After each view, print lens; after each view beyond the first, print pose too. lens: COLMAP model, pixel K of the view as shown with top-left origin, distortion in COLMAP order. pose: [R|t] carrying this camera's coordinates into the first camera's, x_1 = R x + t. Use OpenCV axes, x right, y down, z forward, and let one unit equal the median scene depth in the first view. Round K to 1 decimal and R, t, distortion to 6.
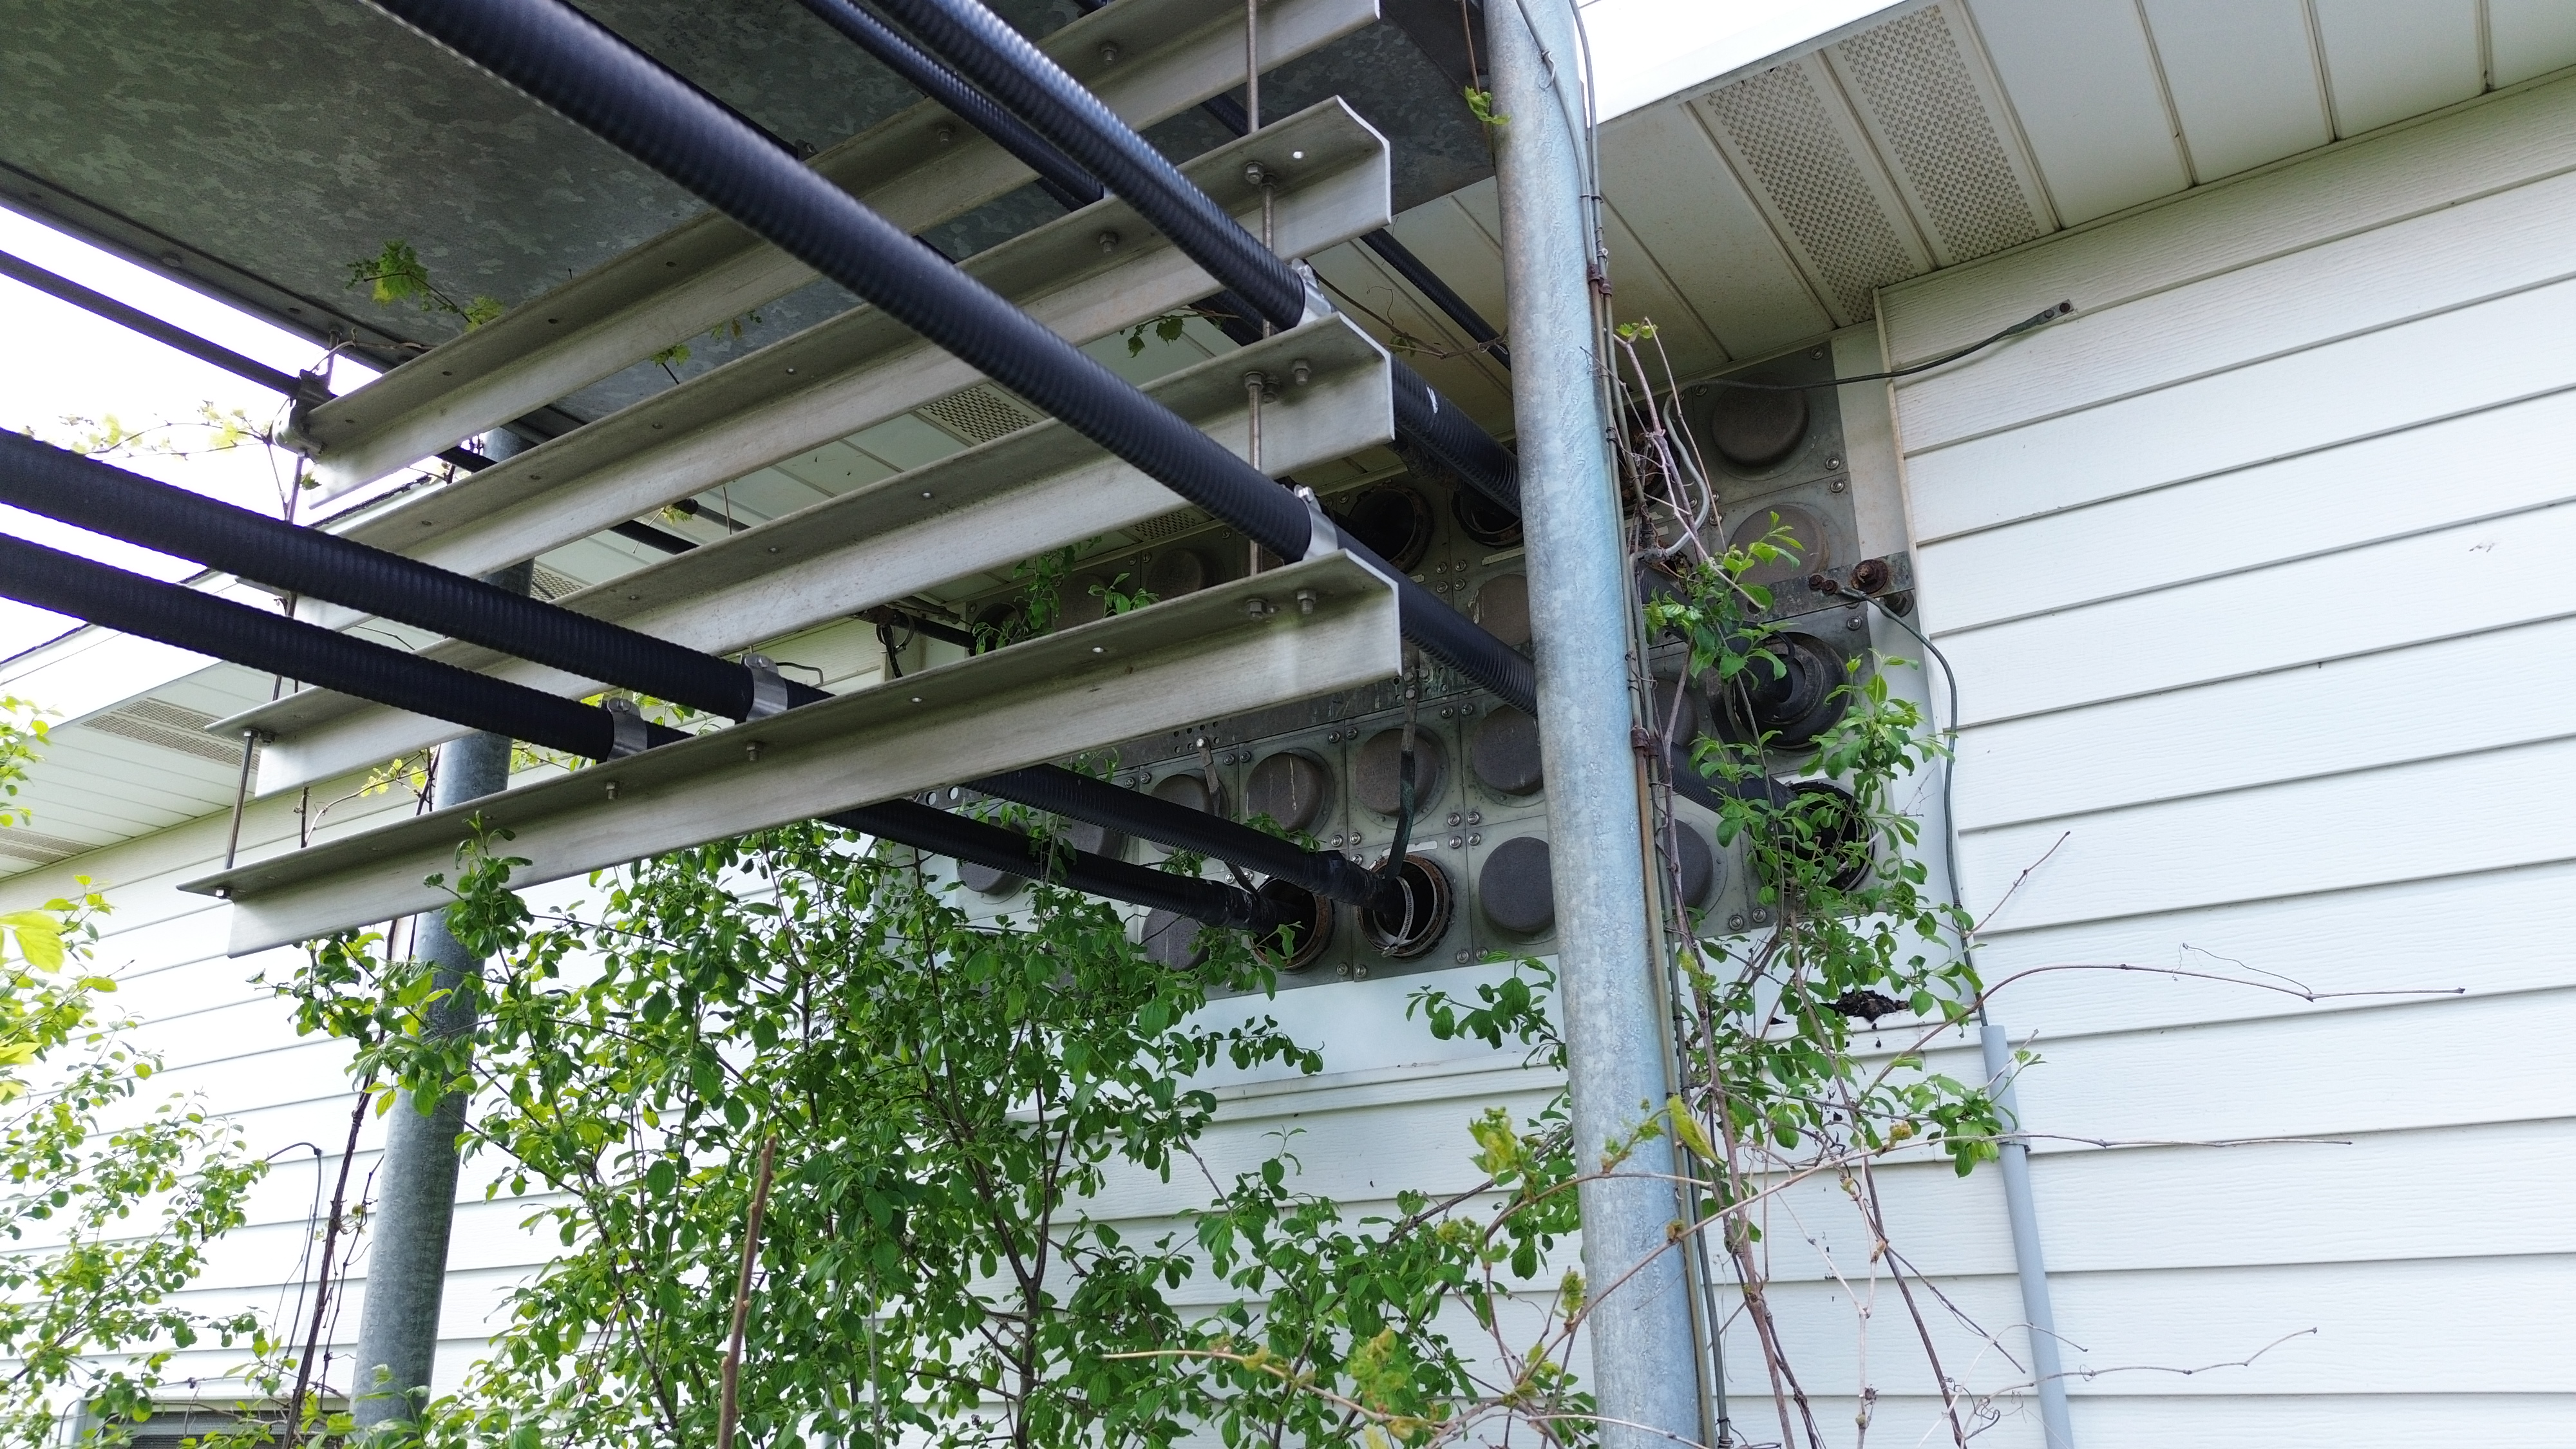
lens RADIAL K [[1817.9, 0, 1287.5], [0, 1817.9, 714.8], [0, 0, 1]] dist [0.090903, -0.091692]
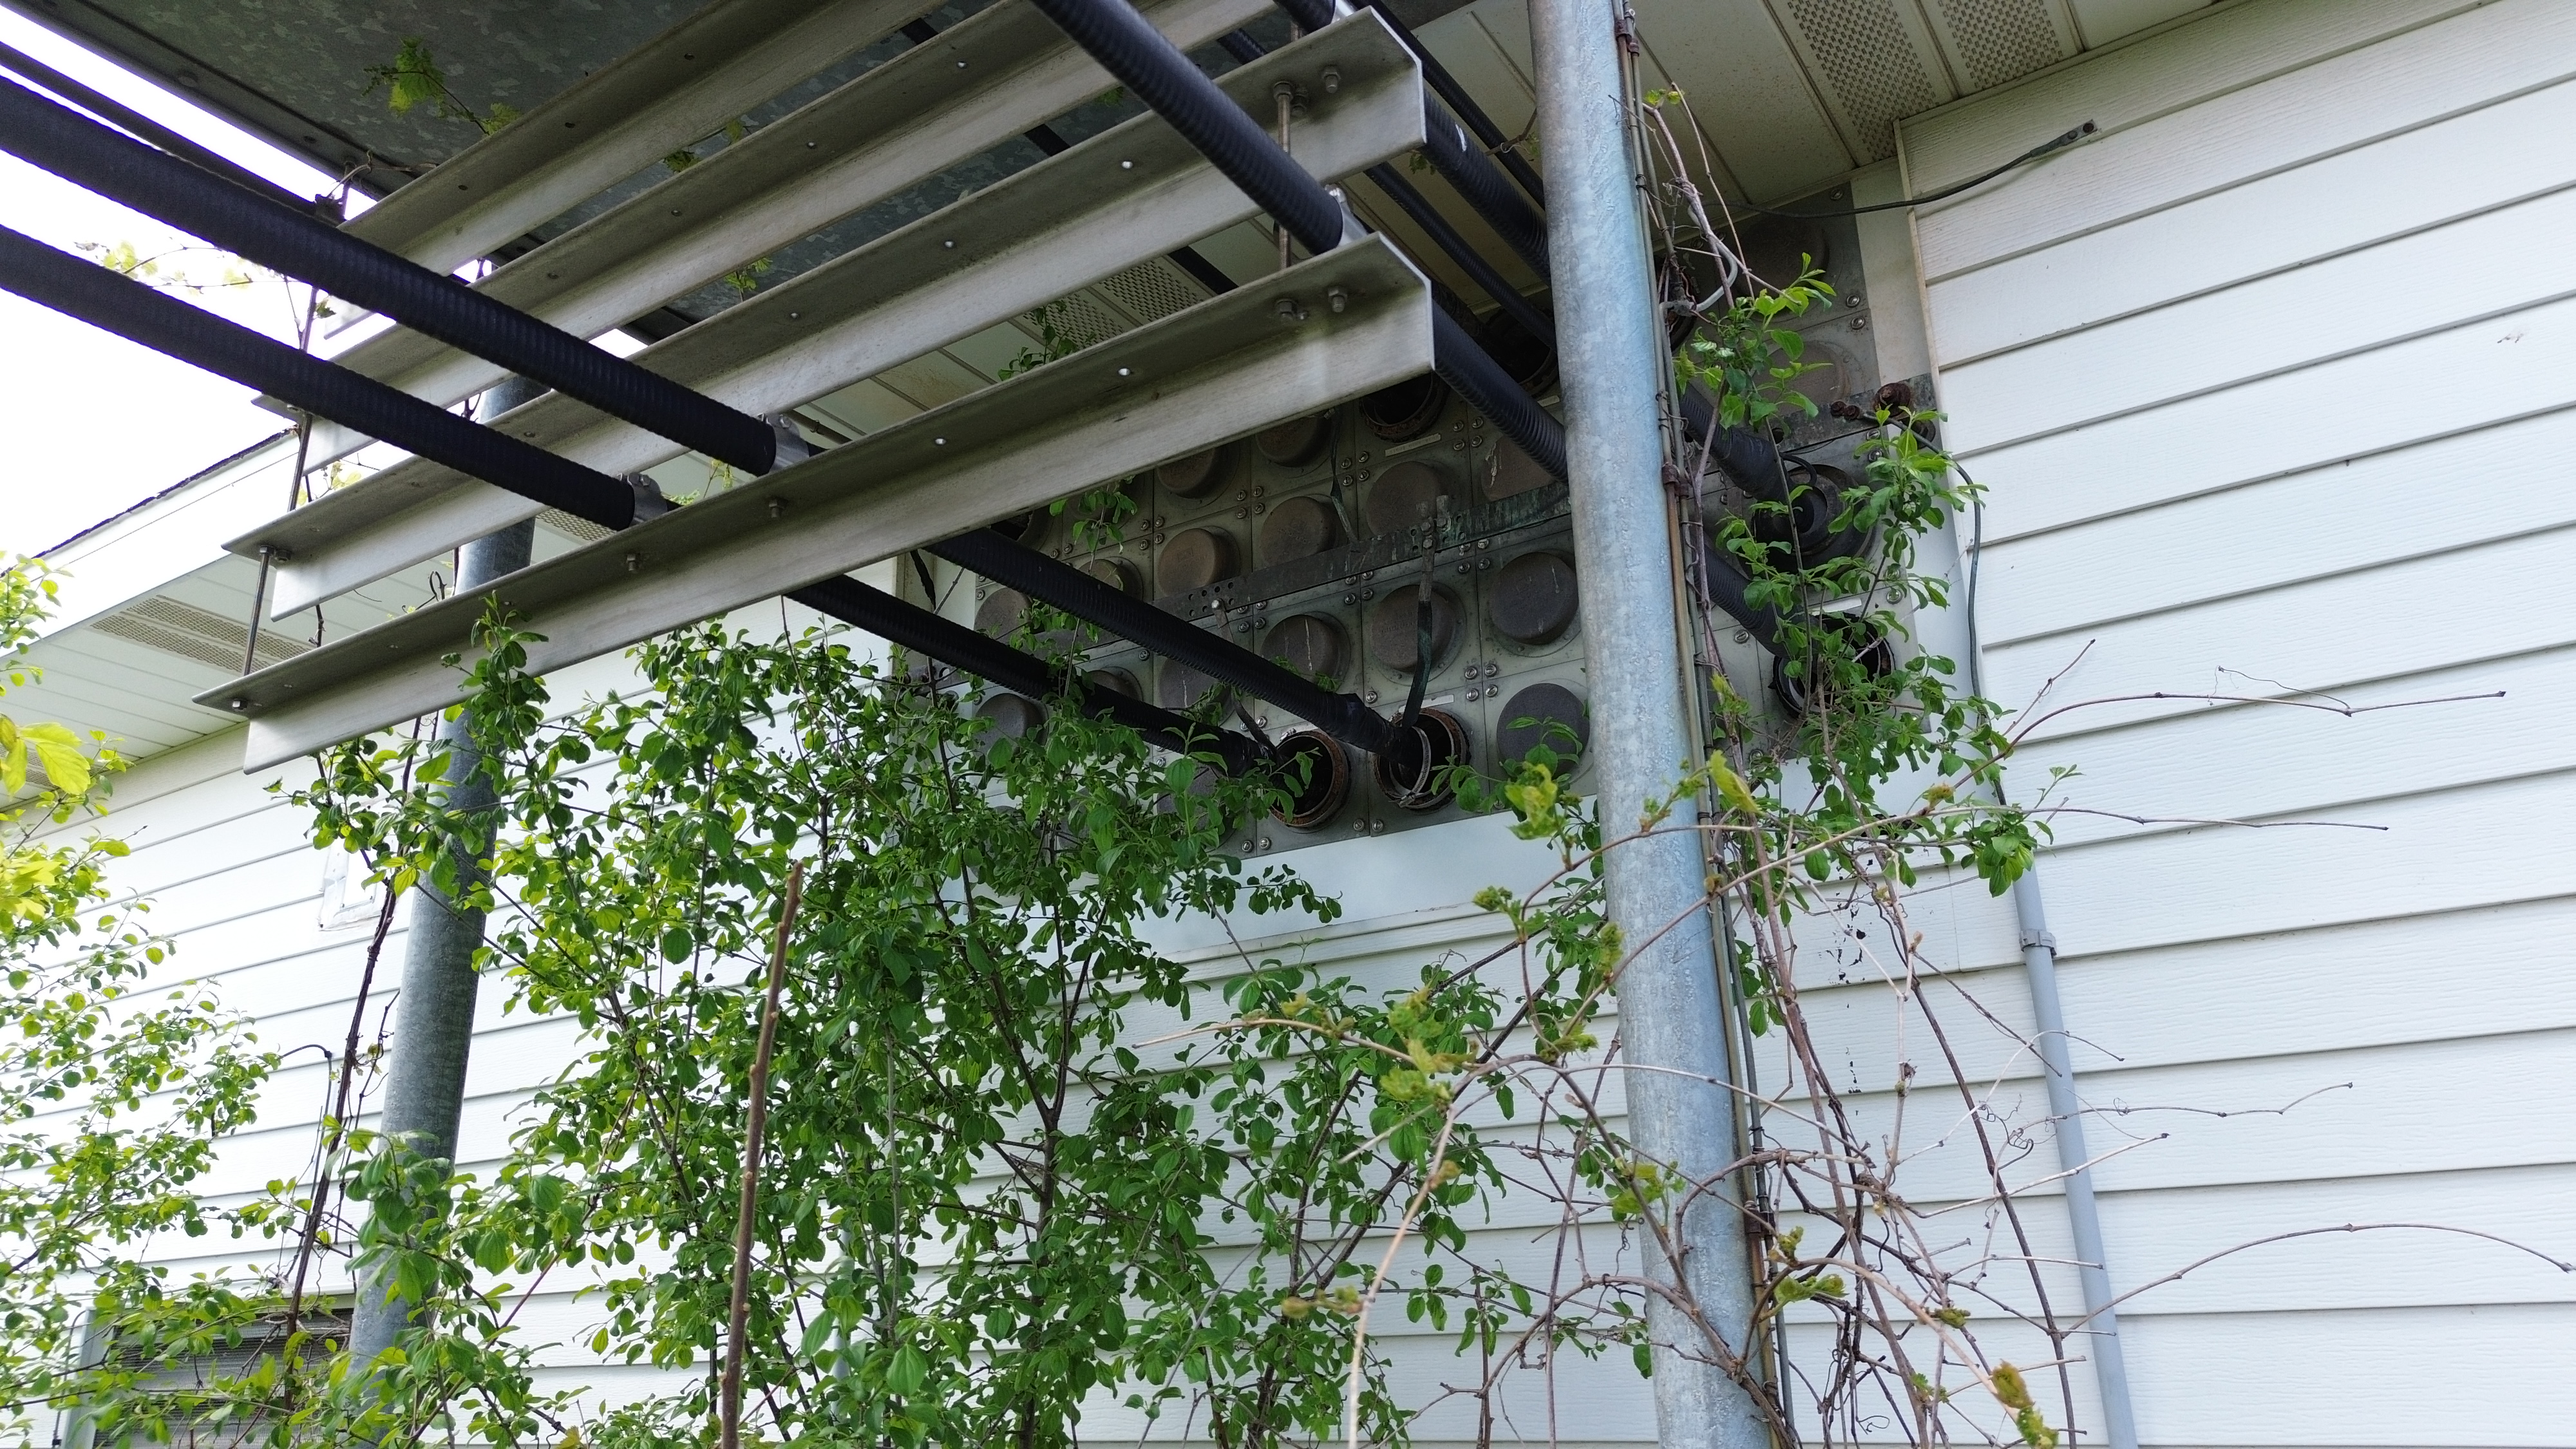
lens RADIAL K [[1808.0, 0, 1287.9], [0, 1808.0, 726.7], [0, 0, 1]] dist [0.105432, -0.117226]
pose [[0.999999, -0.001172, -0.000149, -0.010164], [0.001171, 0.999980, -0.006246, 0.106936], [0.000156, 0.006246, 0.999980, 0.008044]]
